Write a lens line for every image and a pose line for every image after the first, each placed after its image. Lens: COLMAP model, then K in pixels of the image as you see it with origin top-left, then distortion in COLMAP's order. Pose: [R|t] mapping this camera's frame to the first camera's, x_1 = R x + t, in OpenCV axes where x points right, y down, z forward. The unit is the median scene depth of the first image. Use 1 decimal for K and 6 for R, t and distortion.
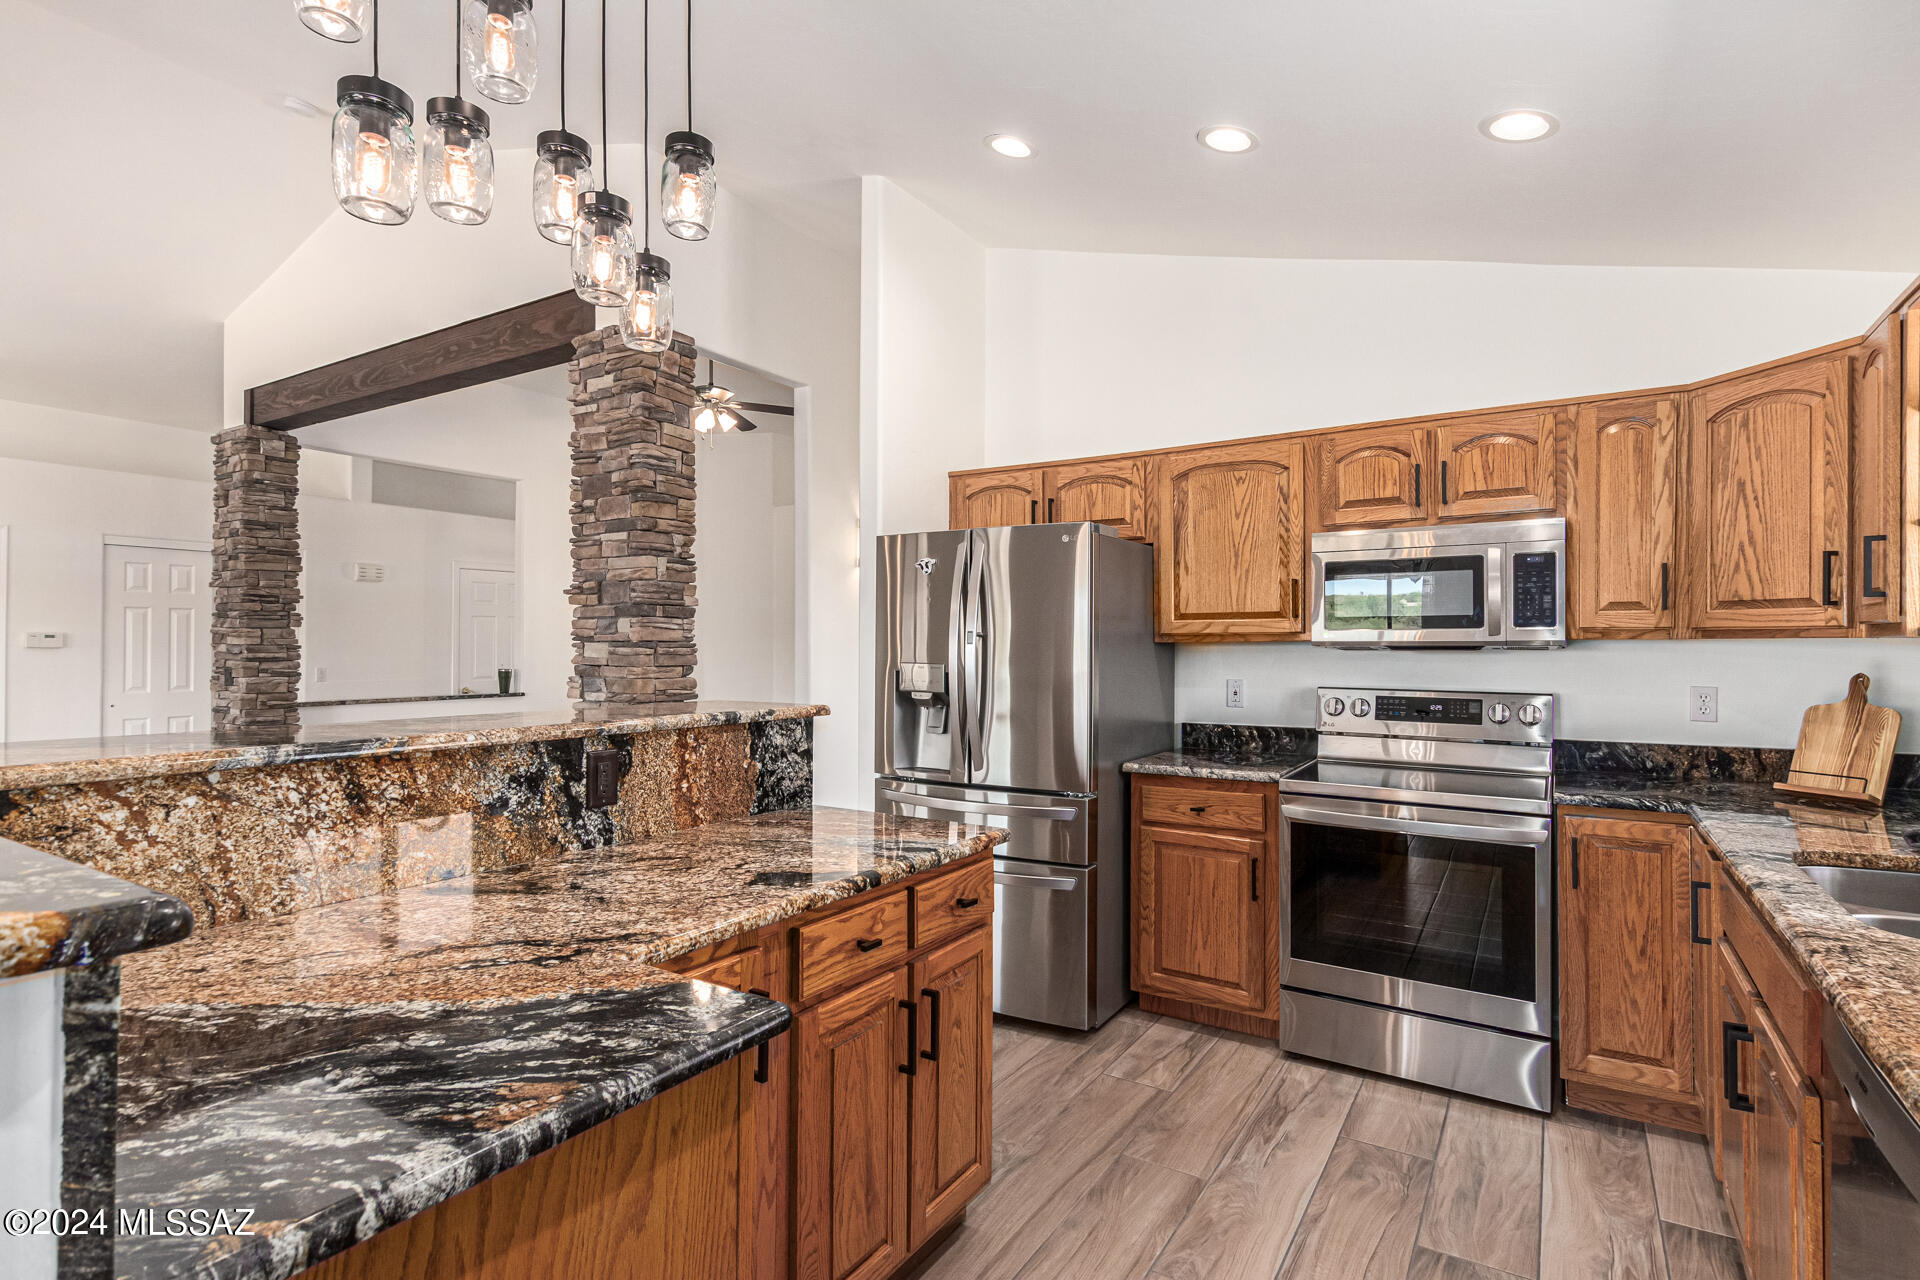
lens RADIAL K [[933.8, 0, 981.5], [0, 933.8, 639.6], [0, 0, 1]] dist [0.027899, -0.011624]
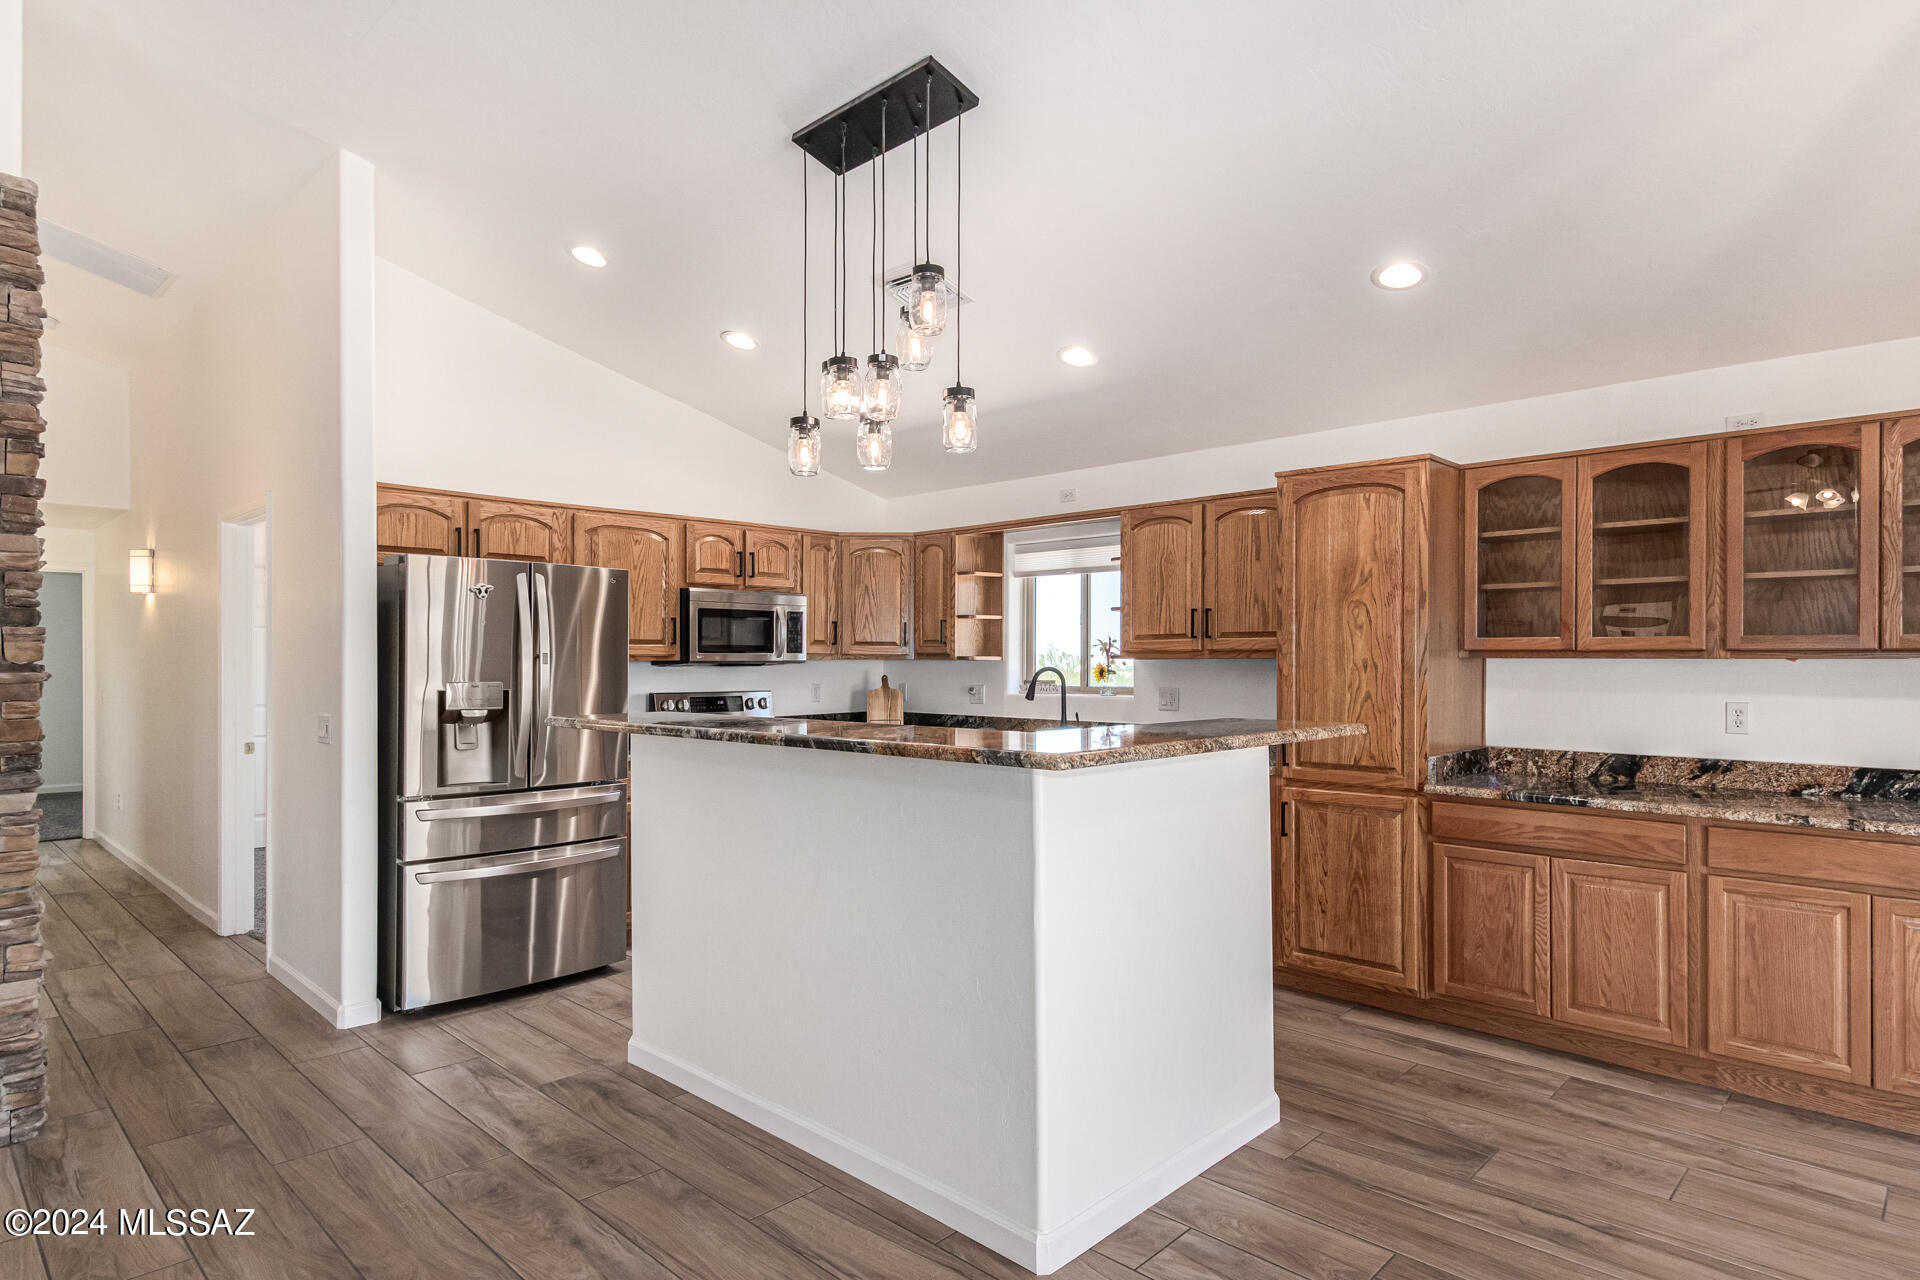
lens RADIAL K [[1040.8, 0, 994.2], [0, 1040.8, 661.0], [0, 0, 1]] dist [0.003841, 0.000157]
pose [[0.196394, -0.003097, 0.980520, -1.272064], [-0.006083, 0.999972, 0.004377, -0.008940], [-0.980506, -0.006824, 0.196370, 0.229013]]
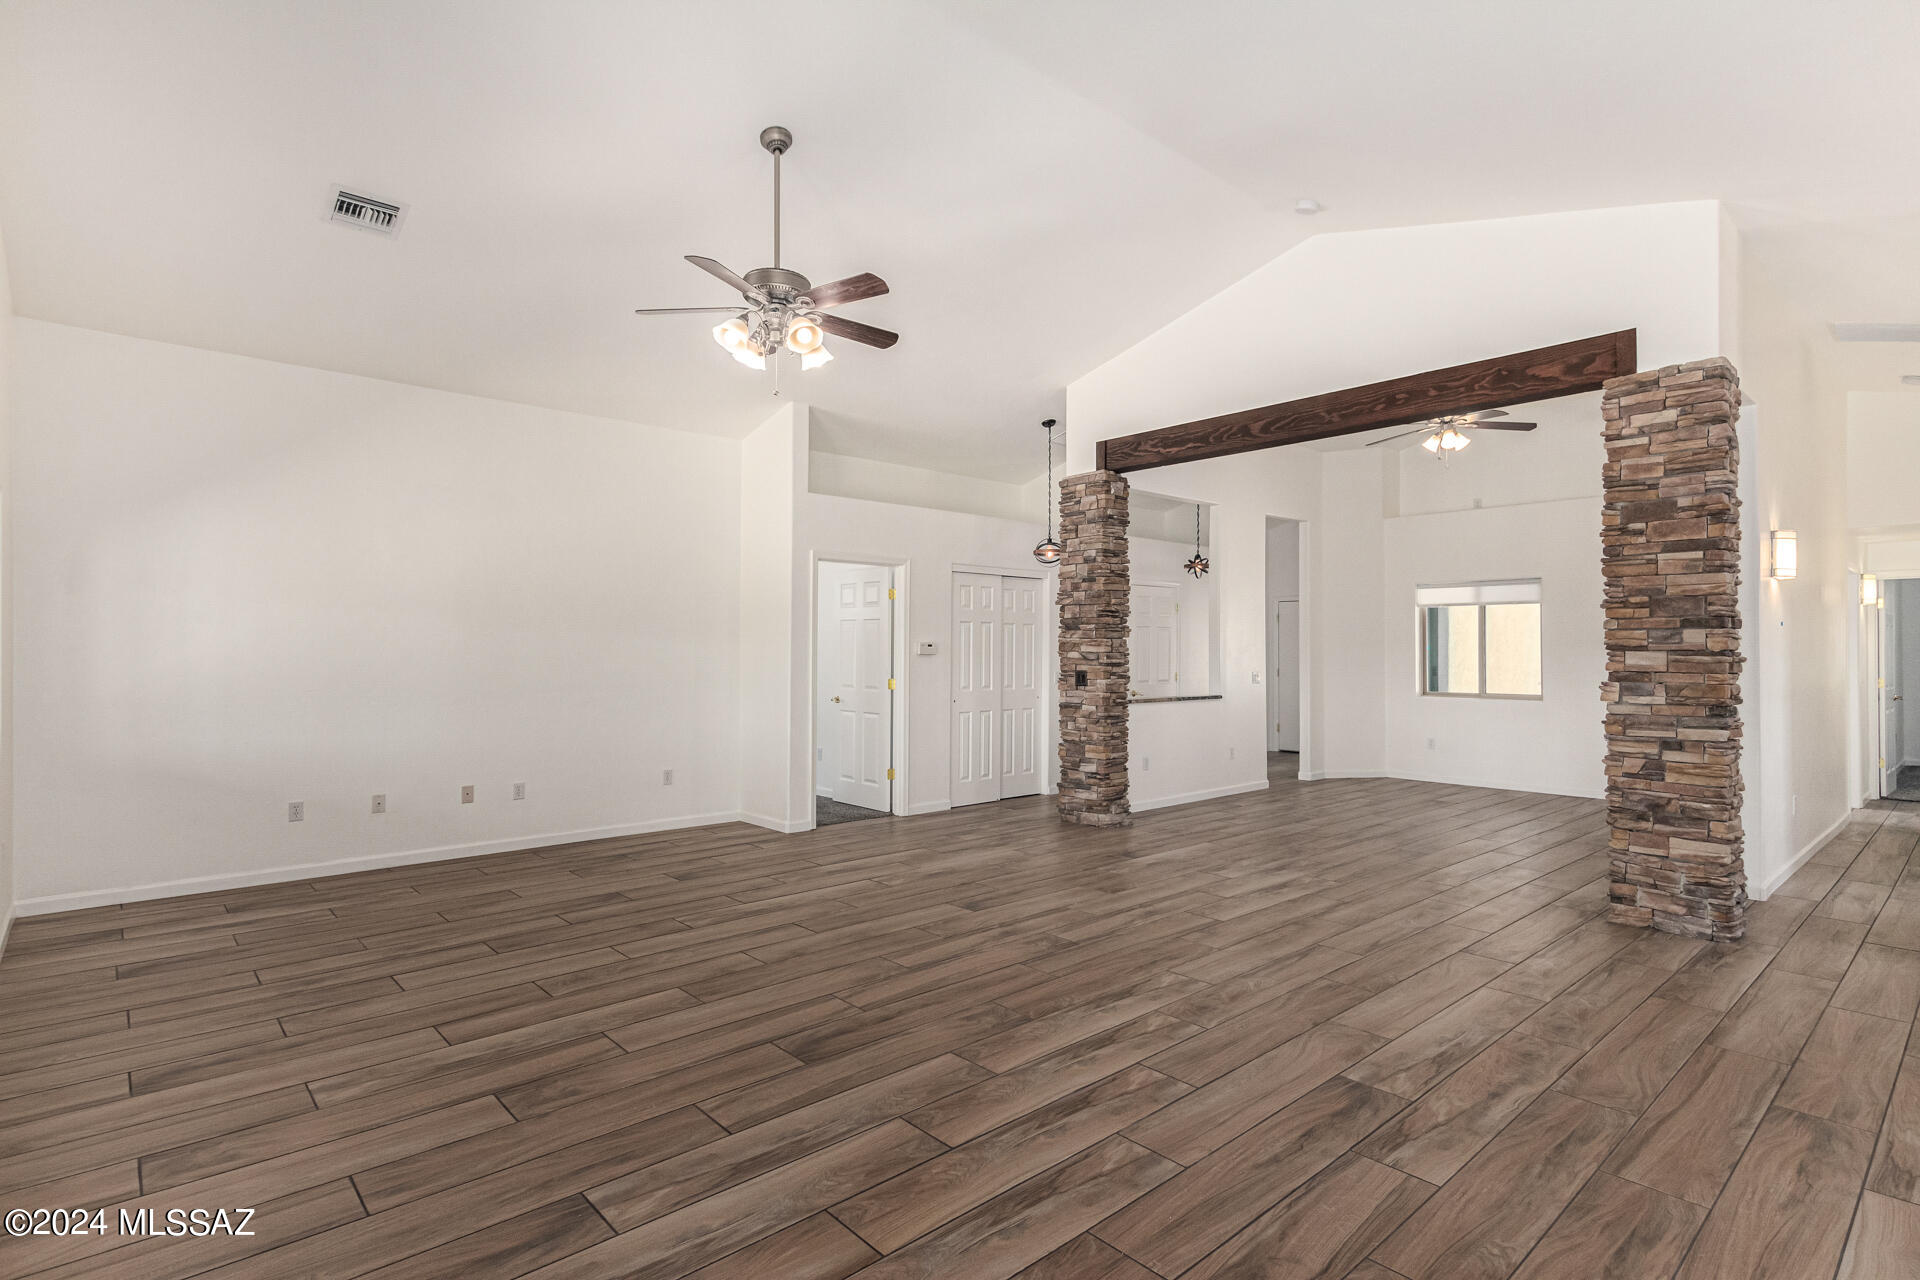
lens RADIAL K [[944.9, 0, 978.7], [0, 944.9, 638.7], [0, 0, 1]] dist [0.018002, 0.000349]
pose [[0.963677, -0.003471, -0.267049, -1.197461], [0.001788, 0.999977, -0.006544, -0.008345], [0.267065, 0.005829, 0.963661, -0.408163]]
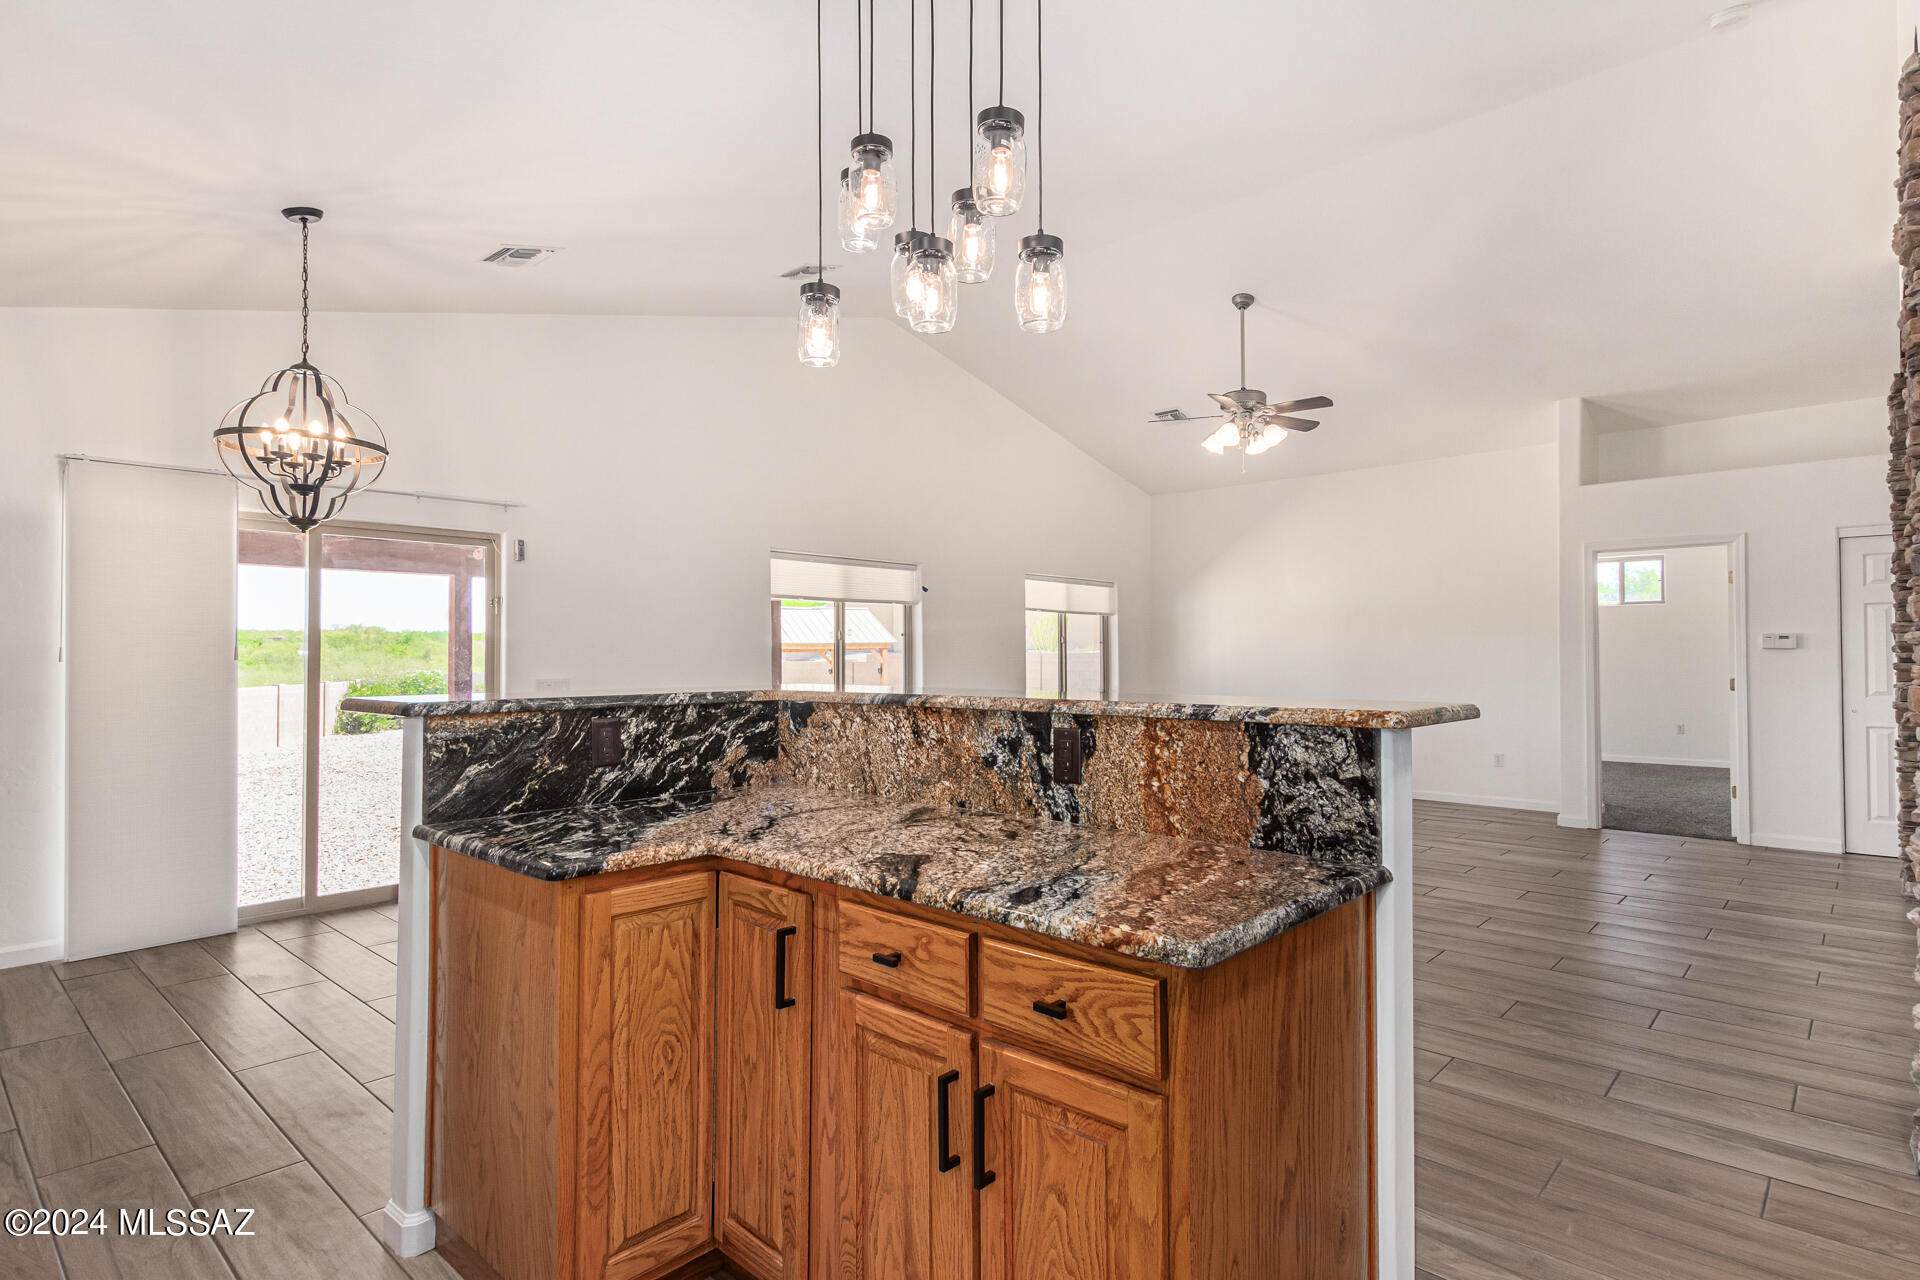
lens RADIAL K [[1006.0, 0, 985.9], [0, 1006.0, 641.2], [0, 0, 1]] dist [0.029997, 0.000060]
pose [[-0.182404, -0.018898, -0.983042, 0.442329], [0.009262, 0.999738, -0.020937, 0.028806], [0.983180, -0.012924, -0.182181, 0.709072]]
